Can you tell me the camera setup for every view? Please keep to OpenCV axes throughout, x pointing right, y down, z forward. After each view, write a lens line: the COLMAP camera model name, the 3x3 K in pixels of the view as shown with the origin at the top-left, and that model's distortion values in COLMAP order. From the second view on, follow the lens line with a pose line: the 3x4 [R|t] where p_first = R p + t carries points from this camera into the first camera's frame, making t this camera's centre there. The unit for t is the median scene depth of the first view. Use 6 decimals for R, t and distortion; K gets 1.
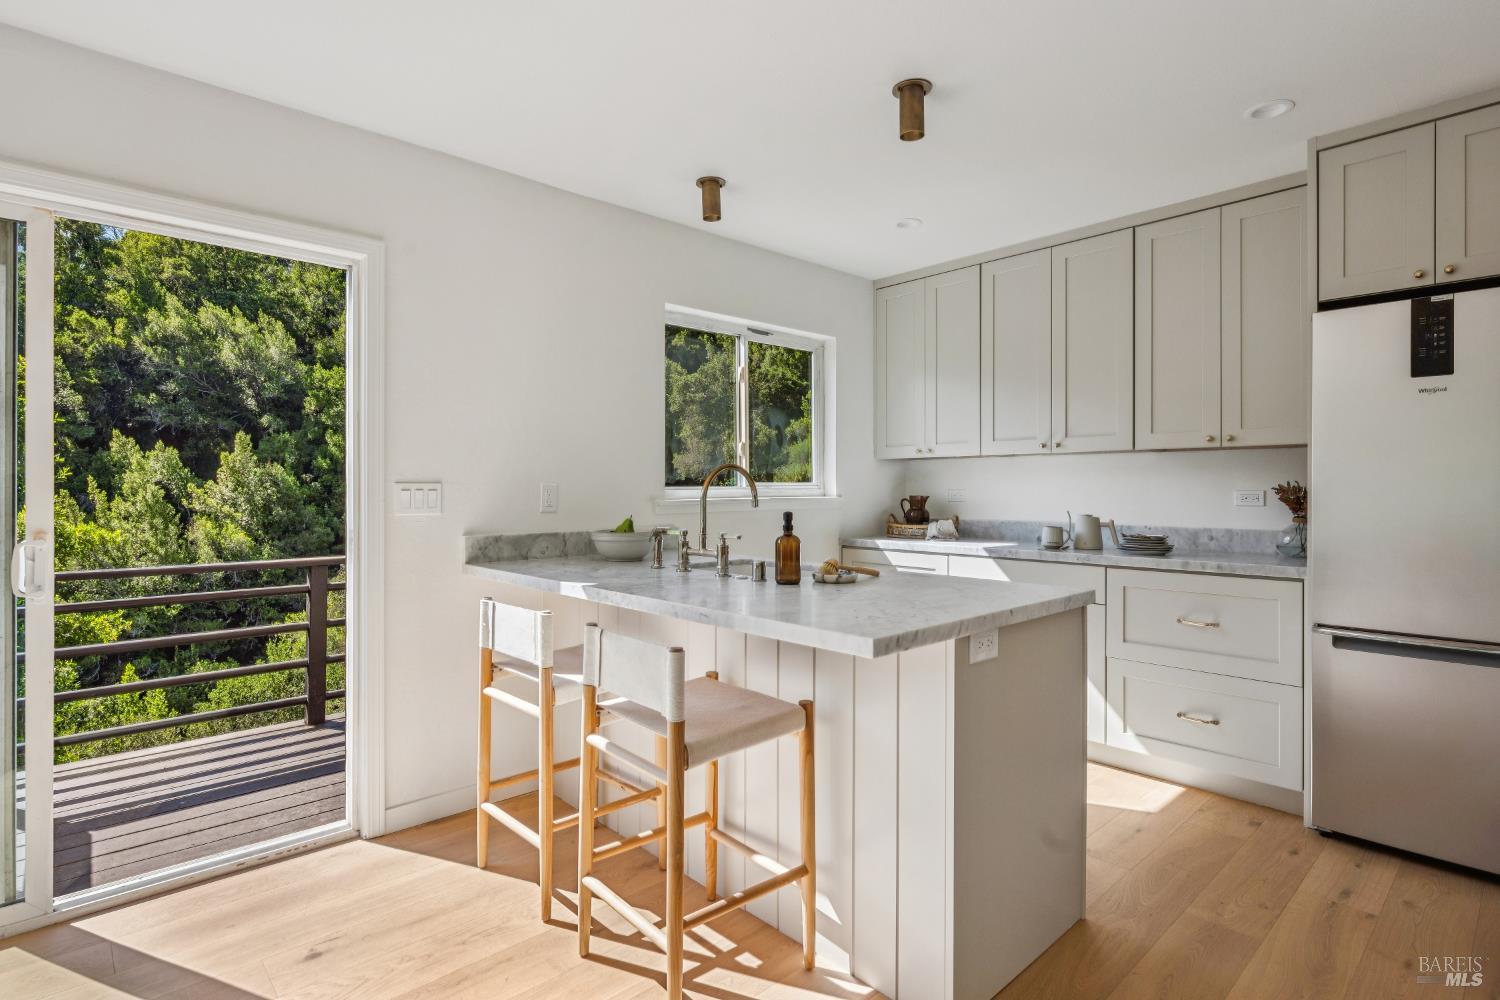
lens RADIAL K [[752.0, 0, 744.4], [0, 752.0, 491.9], [0, 0, 1]] dist [0.000617, 0.000441]
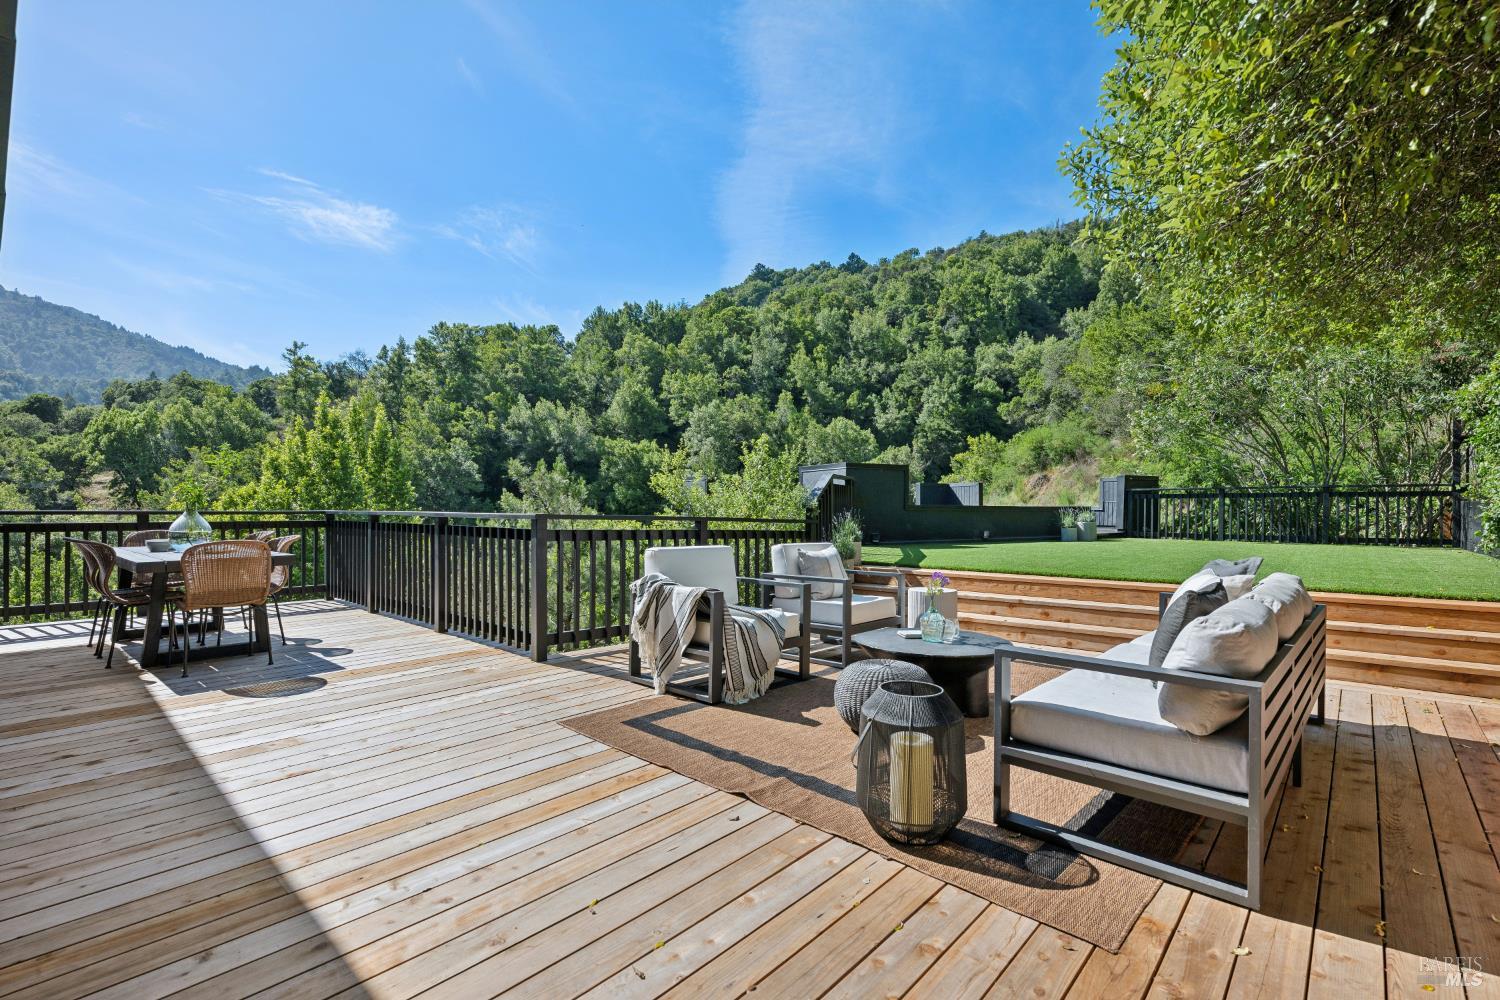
lens RADIAL K [[683.3, 0, 758.1], [0, 683.3, 504.8], [0, 0, 1]] dist [-0.002332, 0.000074]
pose [[0.977953, 0.000326, -0.208827, -0.004916], [-0.001548, 0.999983, -0.005688, -0.032265], [0.208821, 0.005886, 0.977936, -0.245391]]
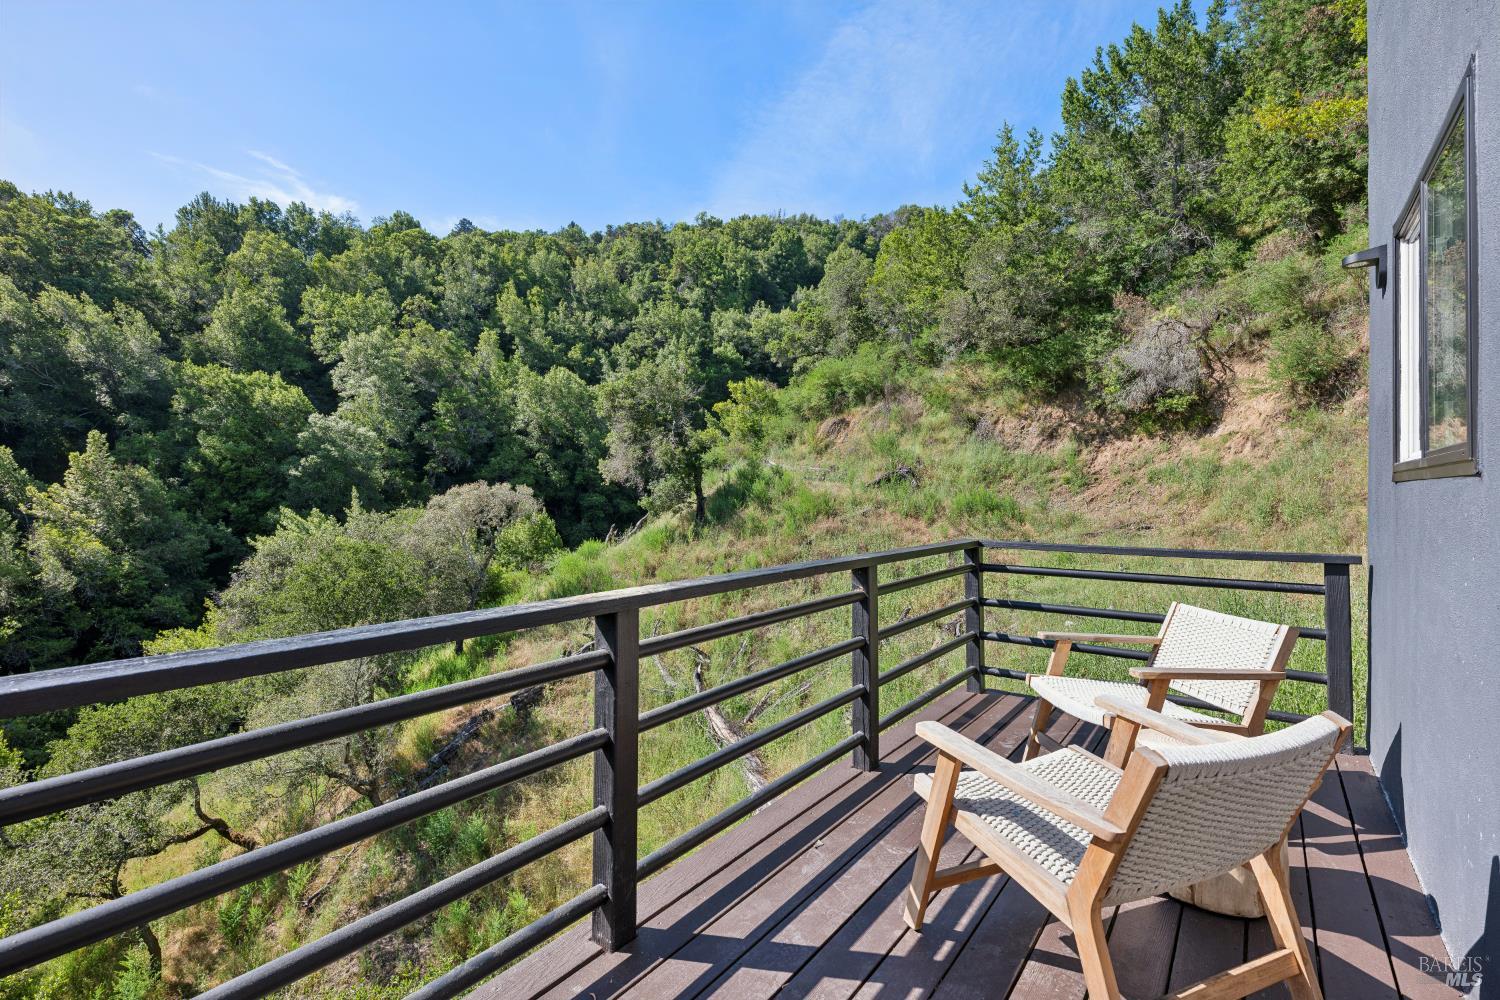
lens RADIAL K [[683.3, 0, 753.3], [0, 683.3, 500.7], [0, 0, 1]] dist [-0.002332, 0.000074]
pose [[0.982349, 0.002189, 0.187047, -0.036563], [-0.002596, 0.999995, 0.001928, 0.001517], [-0.187042, -0.002379, 0.982349, 0.037054]]
